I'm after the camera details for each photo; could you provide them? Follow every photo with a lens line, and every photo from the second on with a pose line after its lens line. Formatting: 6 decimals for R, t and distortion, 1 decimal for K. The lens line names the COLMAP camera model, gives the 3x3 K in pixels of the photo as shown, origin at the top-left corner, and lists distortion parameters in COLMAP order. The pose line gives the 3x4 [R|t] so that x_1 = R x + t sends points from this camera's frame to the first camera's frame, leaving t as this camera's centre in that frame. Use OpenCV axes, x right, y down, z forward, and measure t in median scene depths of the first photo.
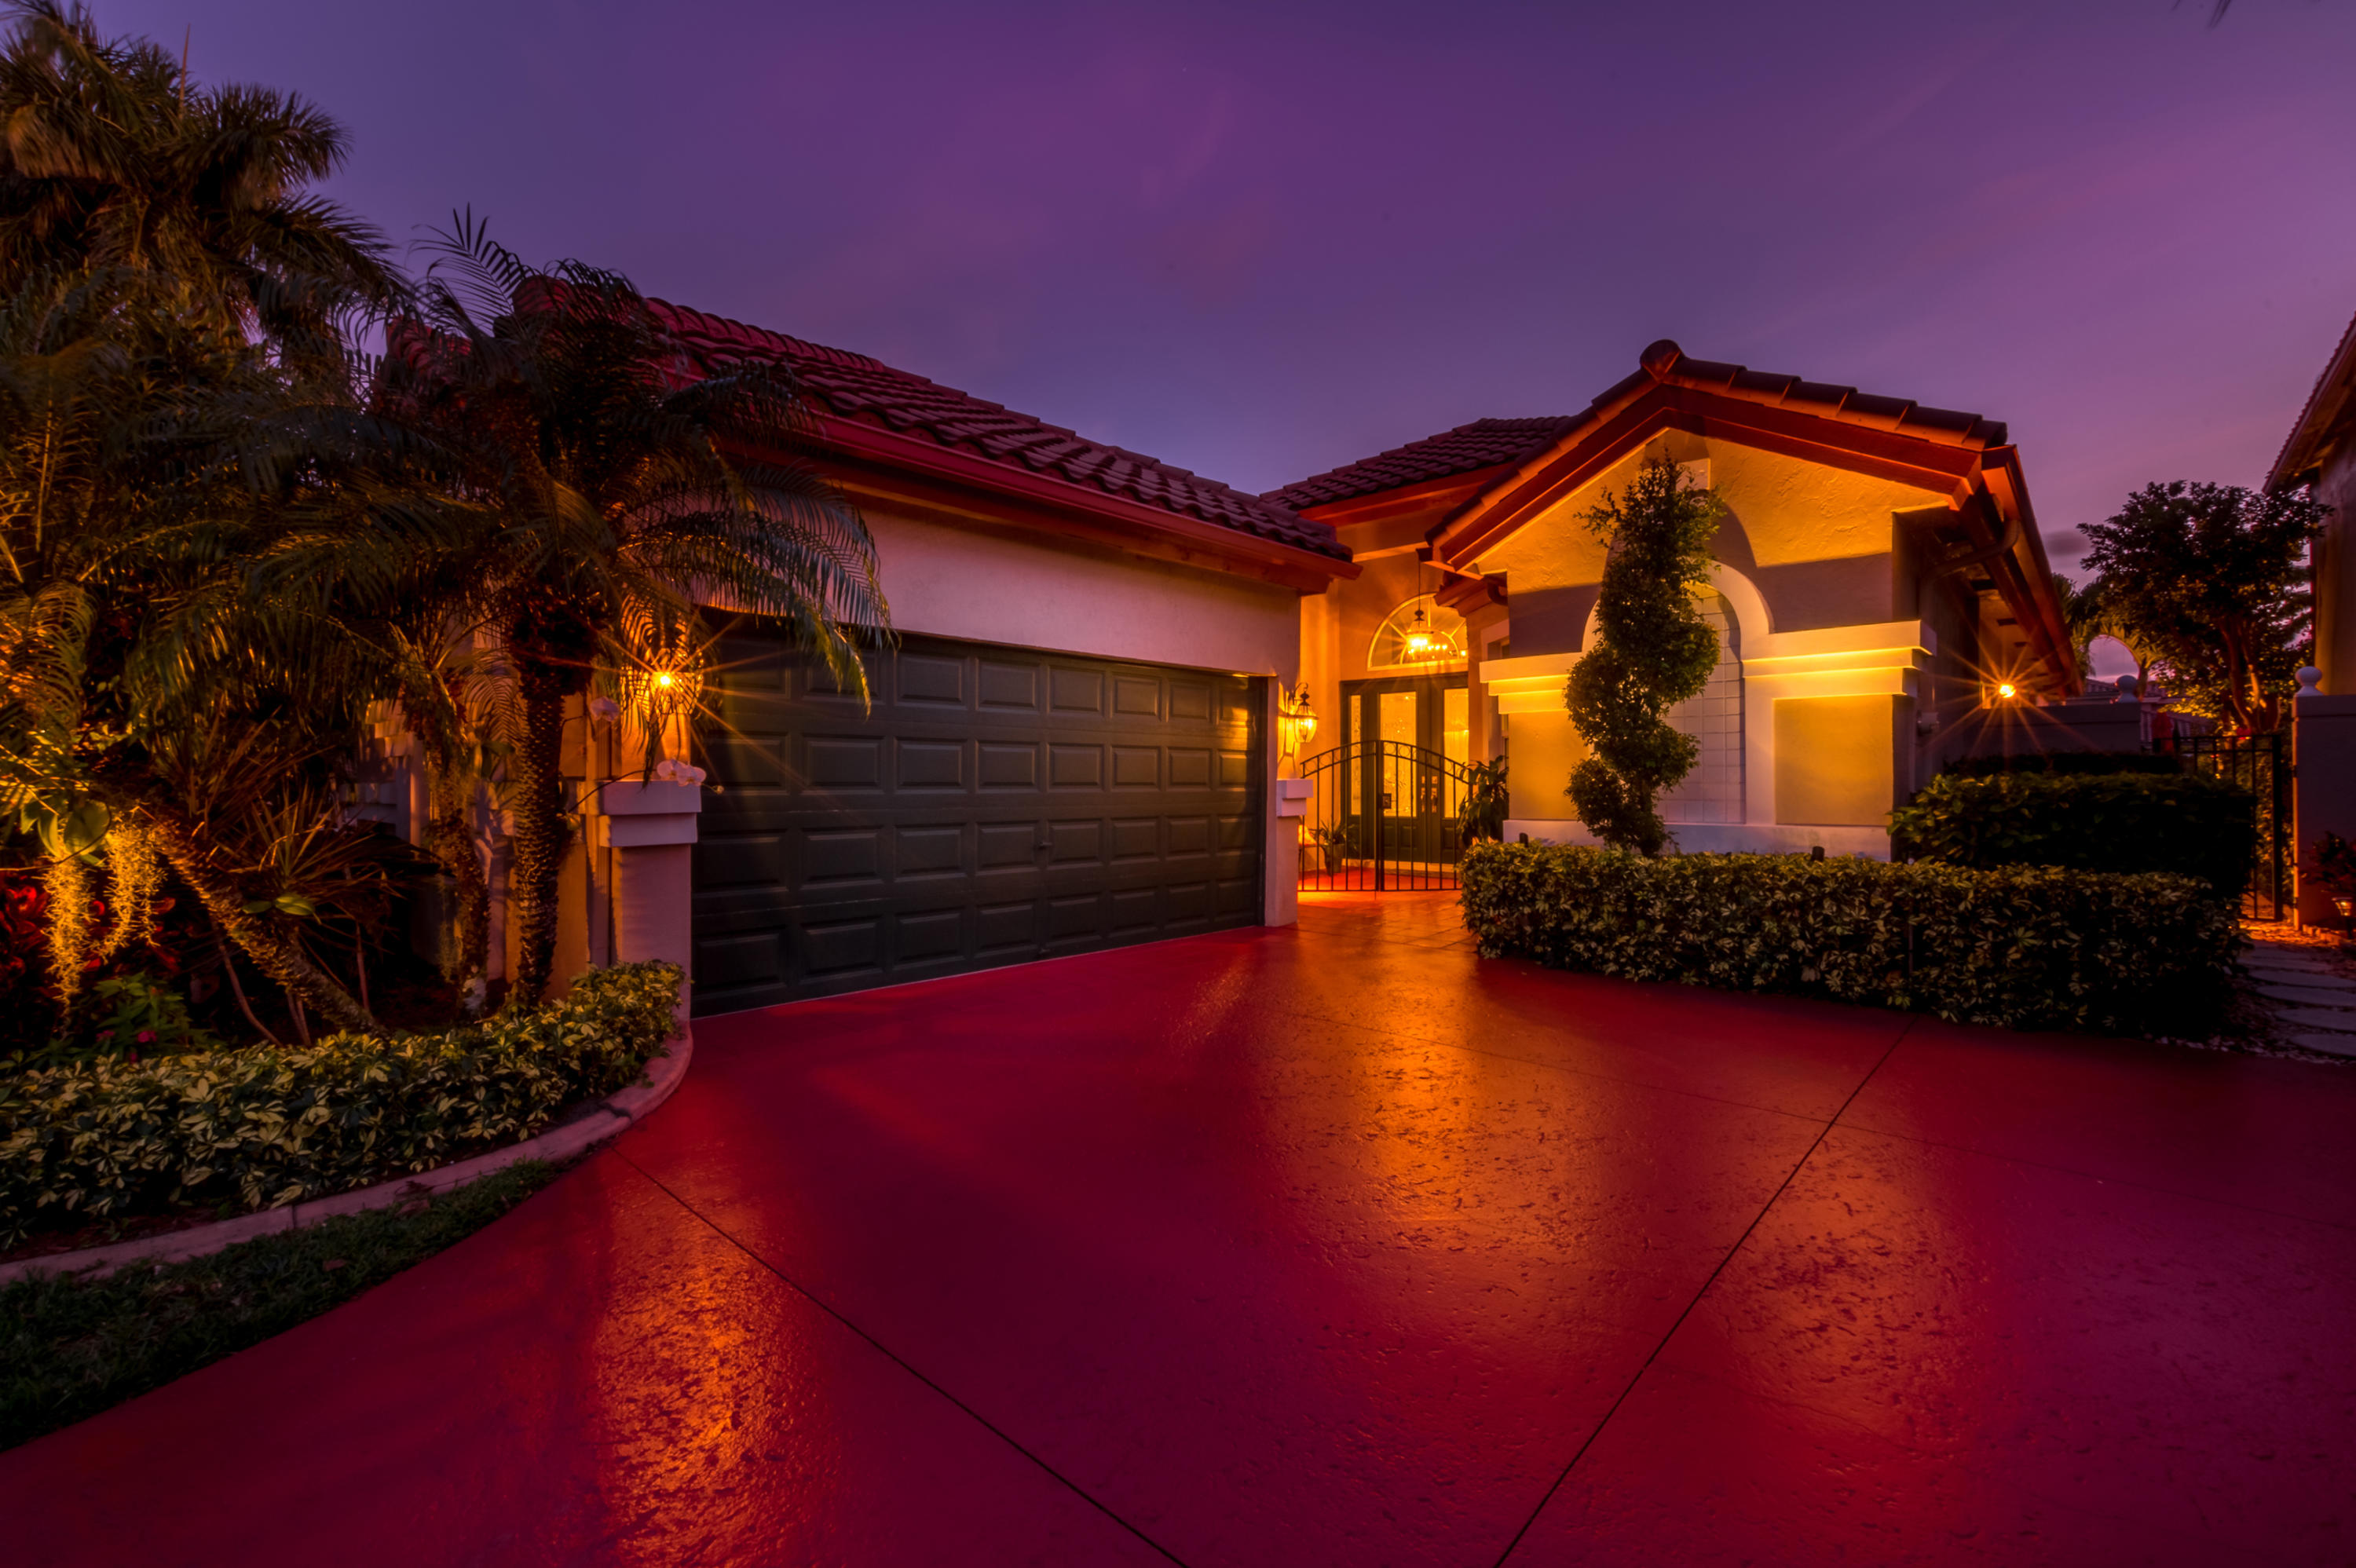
lens RADIAL K [[1022.6, 0, 1178.0], [0, 1022.6, 784.0], [0, 0, 1]] dist [0.010791, -0.003765]
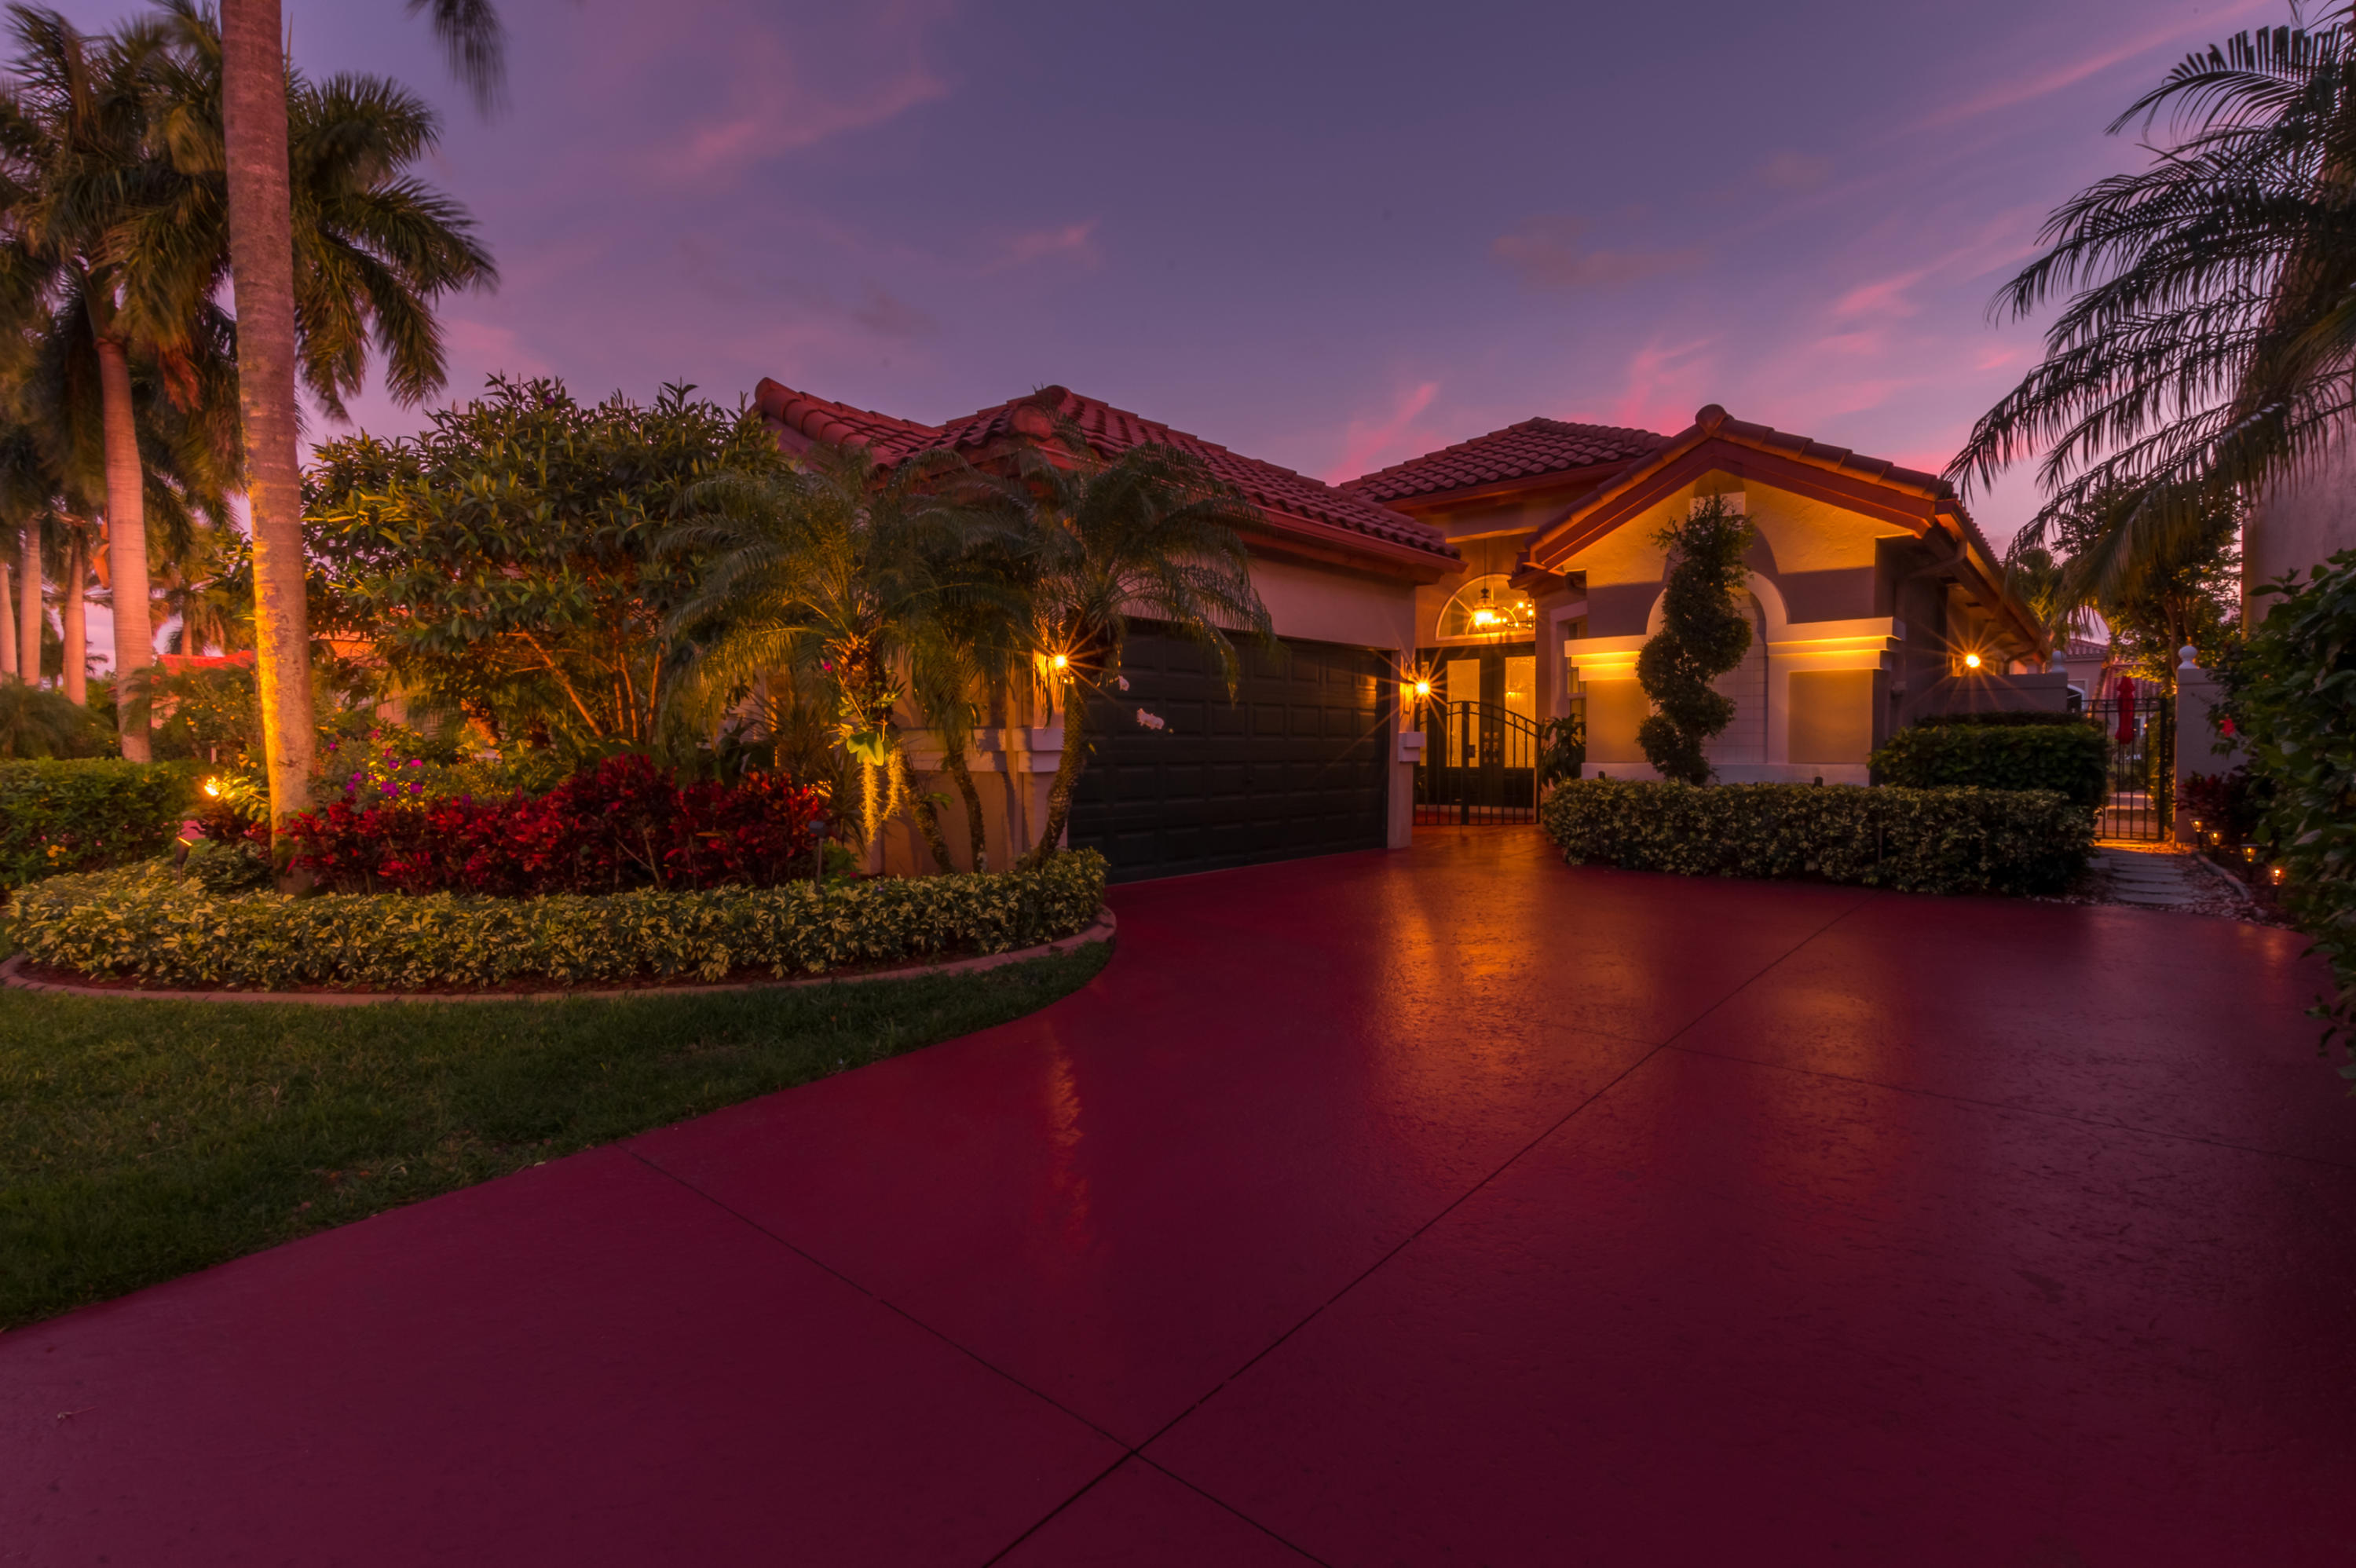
lens RADIAL K [[1083.0, 0, 1178.0], [0, 1083.0, 784.0], [0, 0, 1]] dist [0.000226, -0.000800]
pose [[0.999725, -0.000813, 0.023454, -0.271667], [-0.000004, 0.999394, 0.034795, 0.017035], [-0.023468, -0.034786, 0.999119, -0.434994]]
